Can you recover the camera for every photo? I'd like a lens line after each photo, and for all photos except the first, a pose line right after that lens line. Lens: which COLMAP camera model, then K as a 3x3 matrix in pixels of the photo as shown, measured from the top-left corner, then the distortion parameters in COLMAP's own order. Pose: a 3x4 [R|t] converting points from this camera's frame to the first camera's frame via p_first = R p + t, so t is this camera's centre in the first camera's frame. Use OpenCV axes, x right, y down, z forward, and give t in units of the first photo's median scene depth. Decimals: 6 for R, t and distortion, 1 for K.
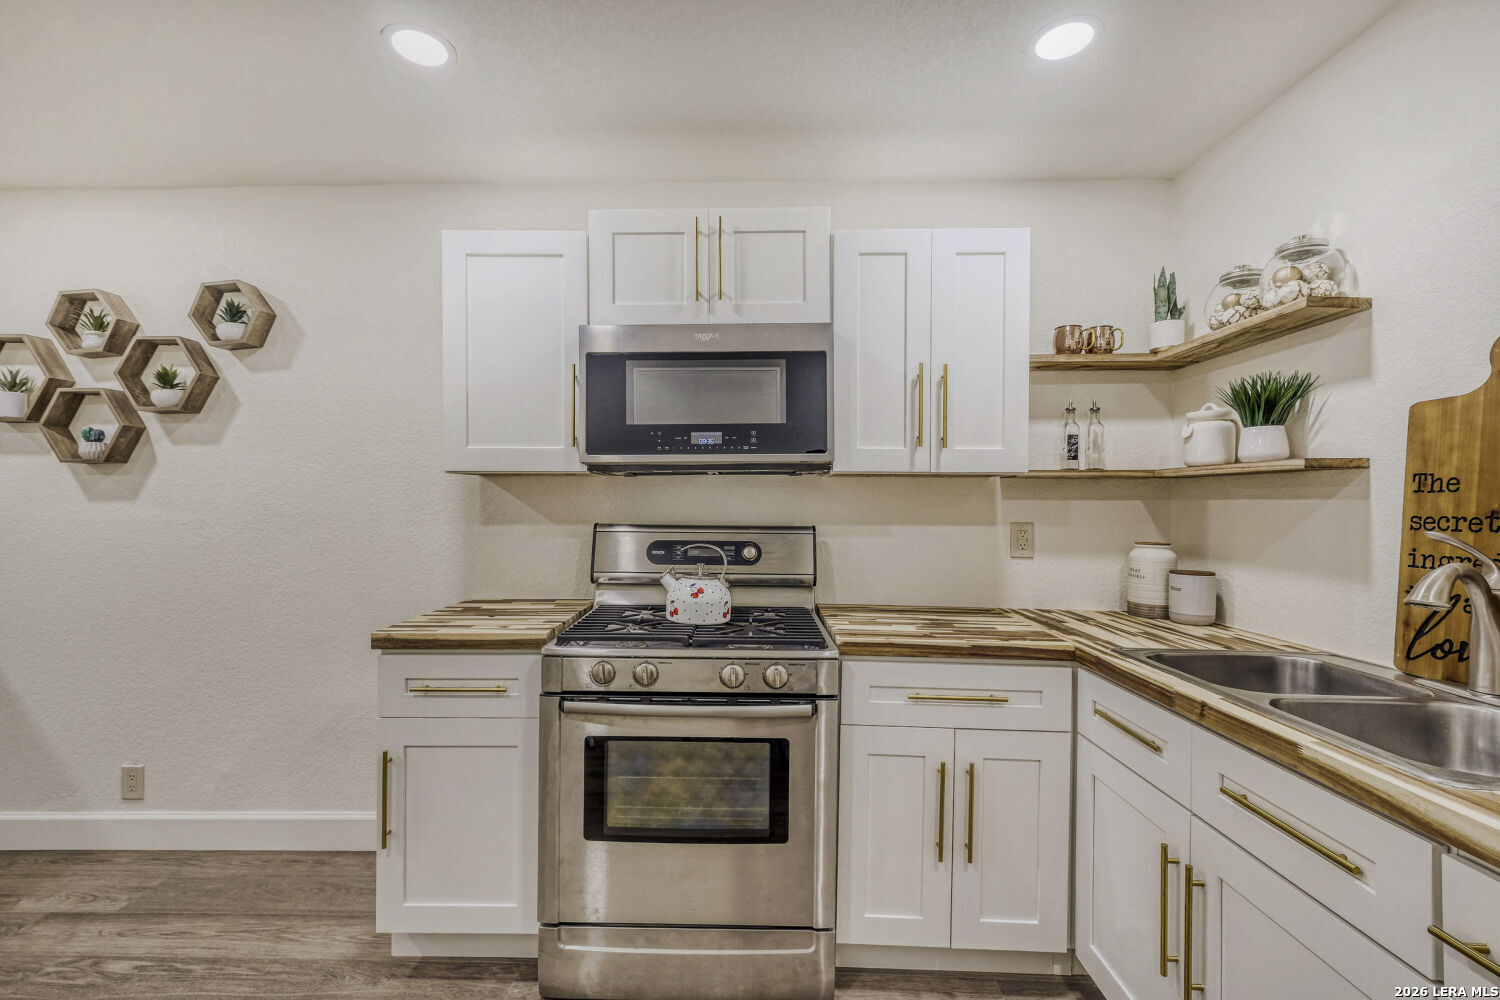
lens RADIAL K [[674.4, 0, 746.9], [0, 674.4, 501.3], [0, 0, 1]] dist [0.010462, 0.001018]
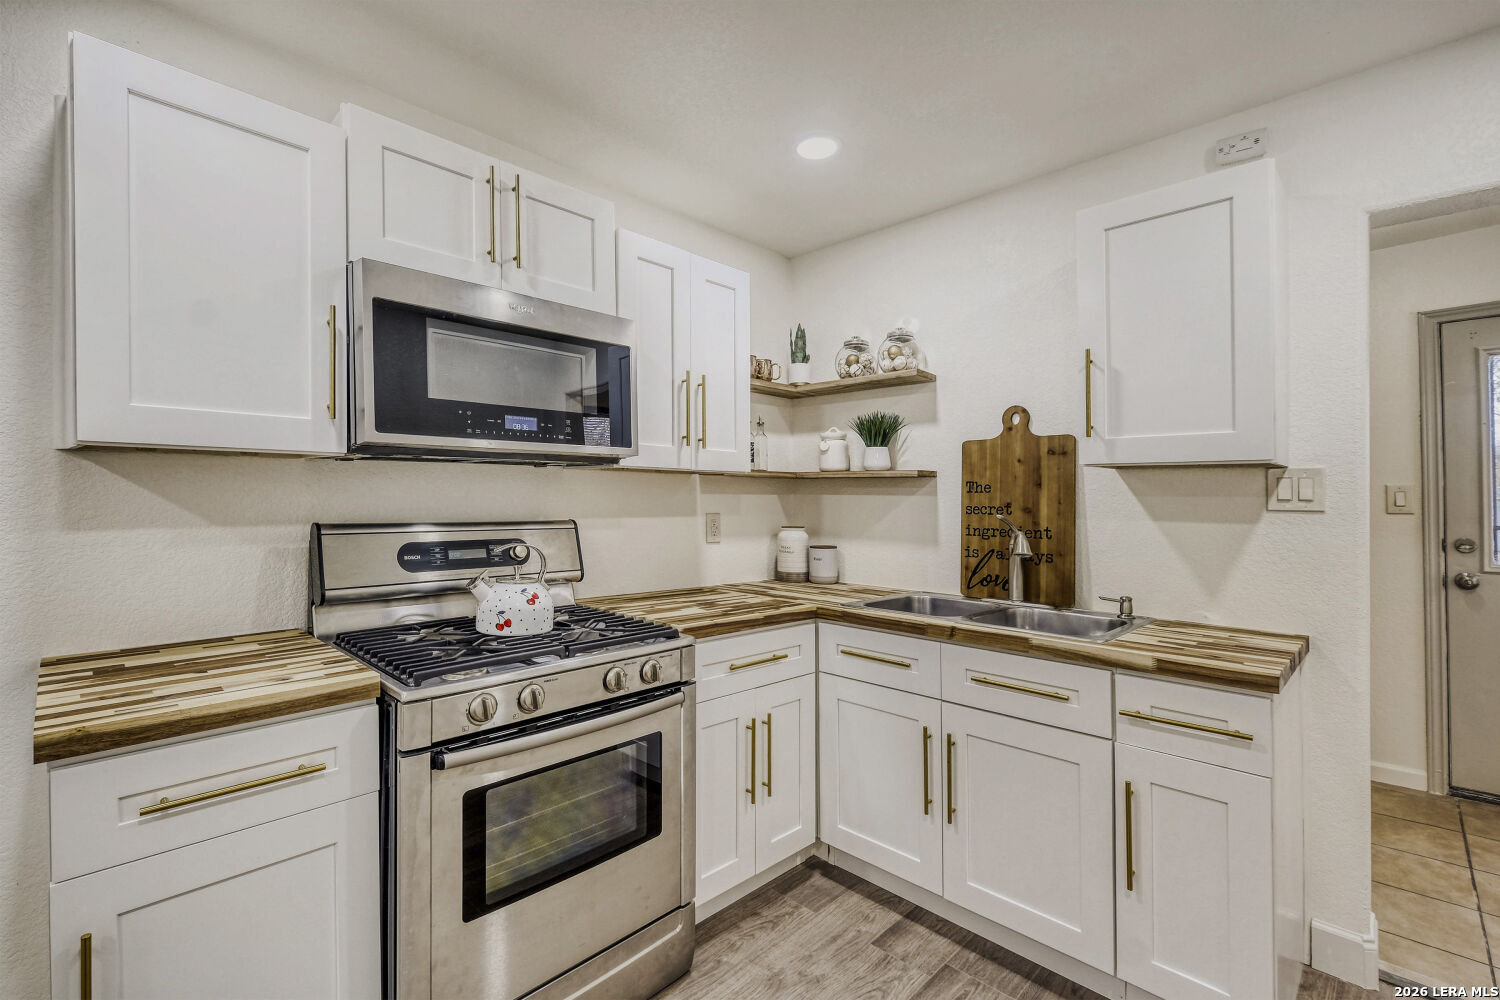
lens RADIAL K [[674.4, 0, 731.5], [0, 674.4, 483.7], [0, 0, 1]] dist [0.010462, 0.001018]
pose [[0.684859, 0.016116, 0.728497, -0.516846], [-0.008623, 0.999865, -0.014012, -0.004504], [-0.728625, 0.003315, 0.684905, 0.191700]]
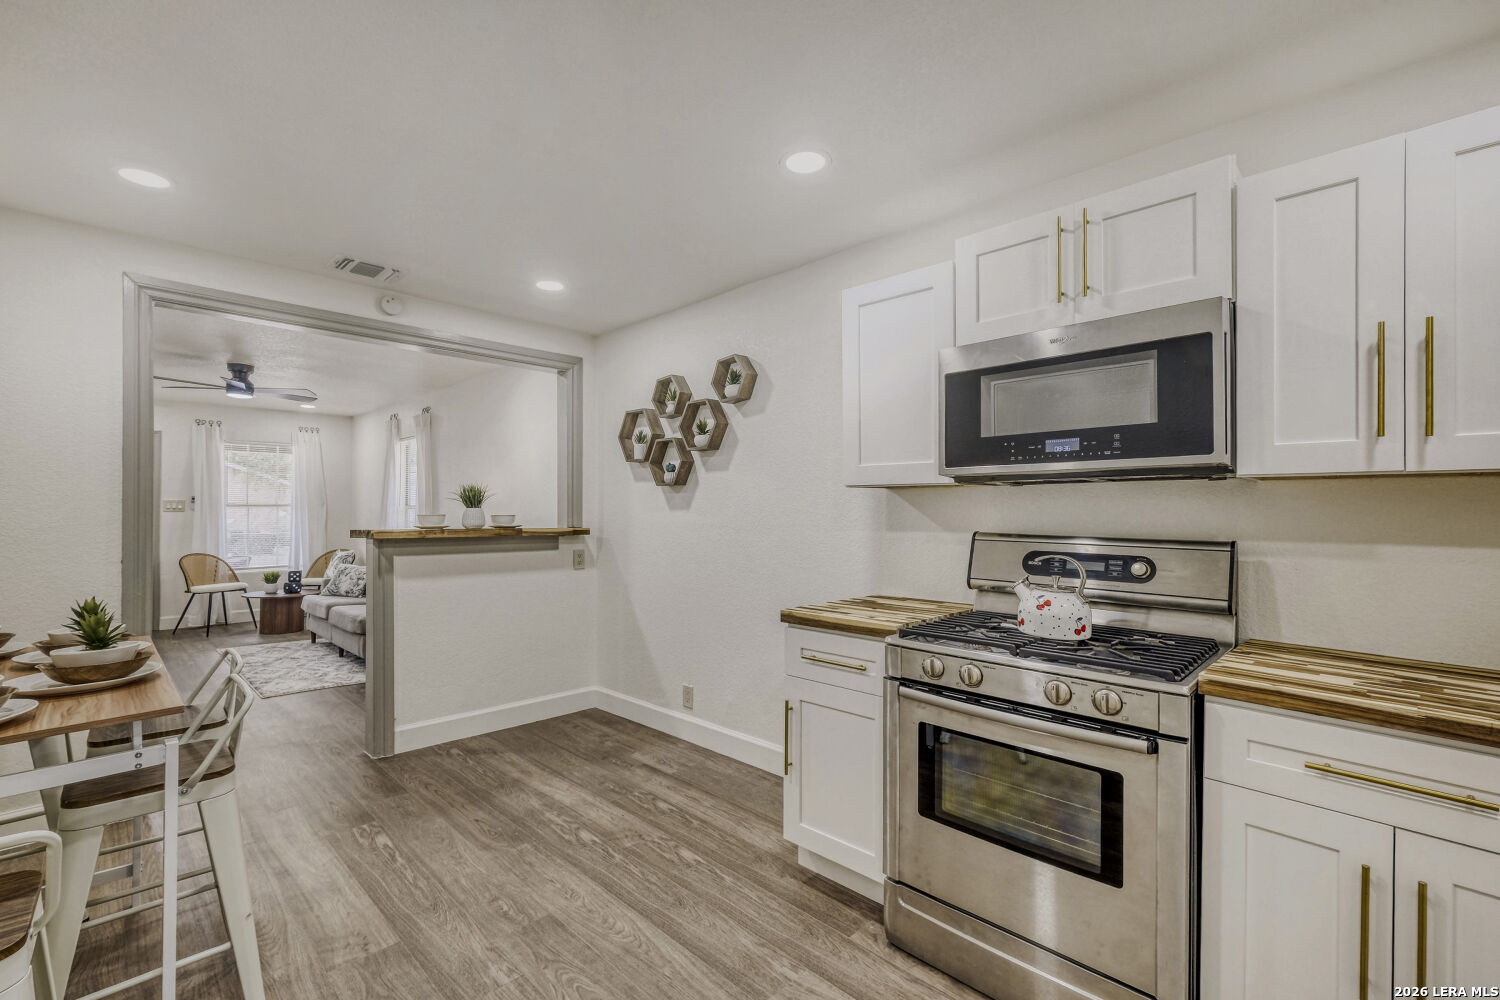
lens RADIAL K [[674.4, 0, 737.9], [0, 674.4, 500.2], [0, 0, 1]] dist [0.010462, 0.001018]
pose [[0.724485, -0.008783, -0.689235, 0.268638], [-0.001978, 0.999888, -0.014821, -0.000298], [0.689288, 0.012101, 0.724386, -0.015519]]
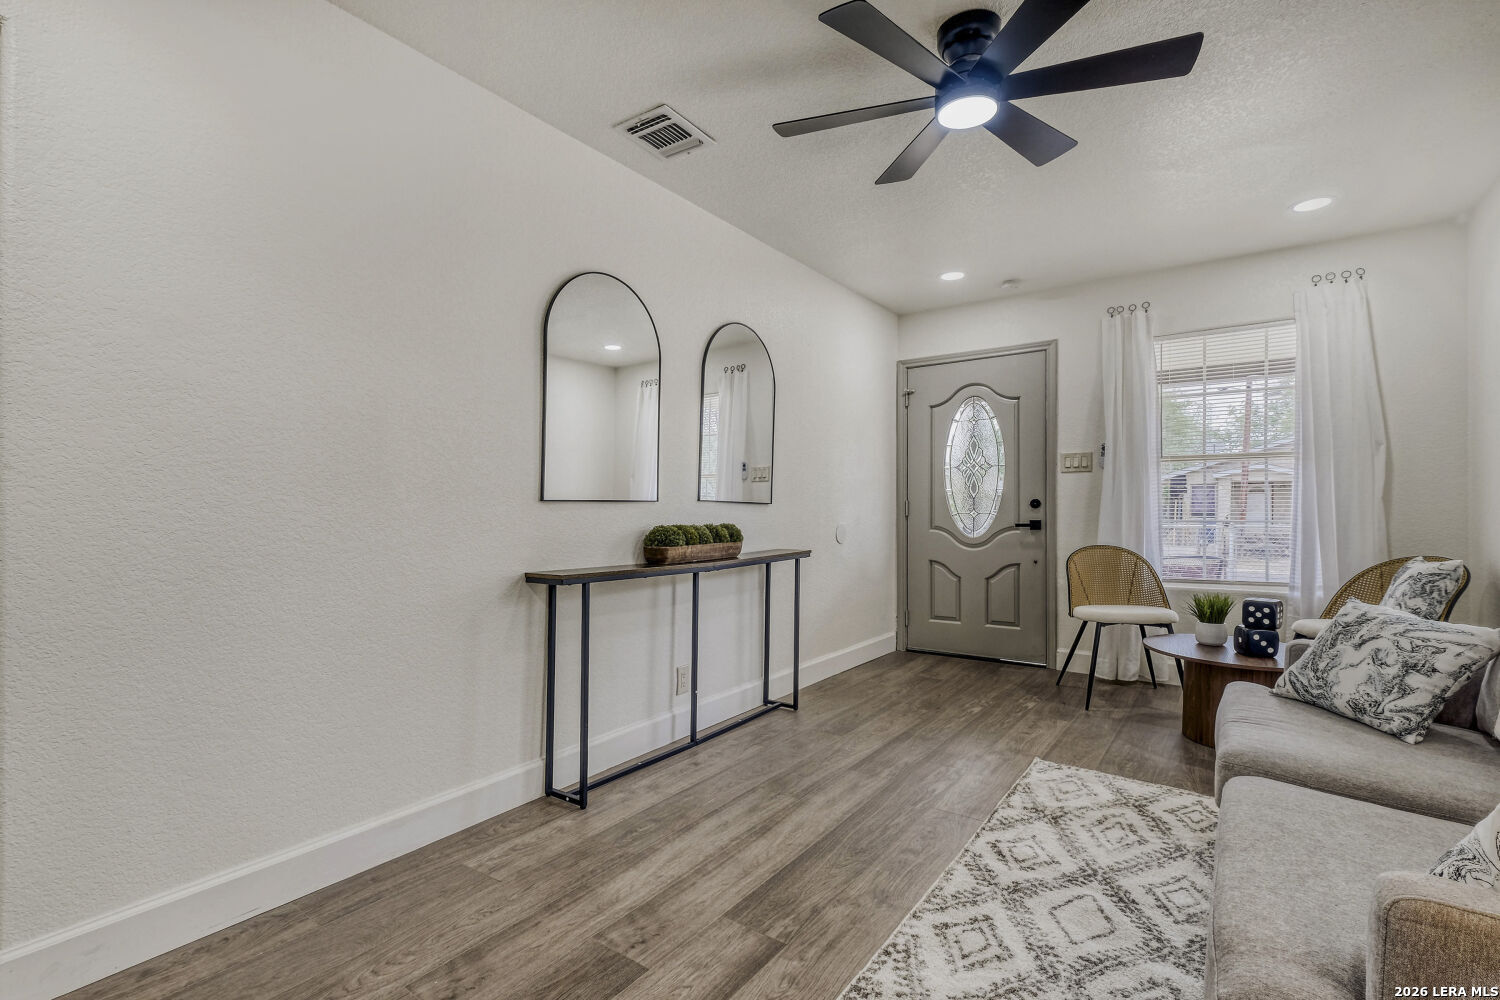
lens RADIAL K [[674.4, 0, 724.5], [0, 674.4, 497.8], [0, 0, 1]] dist [0.010462, 0.001018]
pose [[-0.576824, -0.014882, -0.816733, -2.043873], [0.001371, 0.999815, -0.019187, 0.131589], [0.816867, -0.012188, -0.576697, 0.865090]]
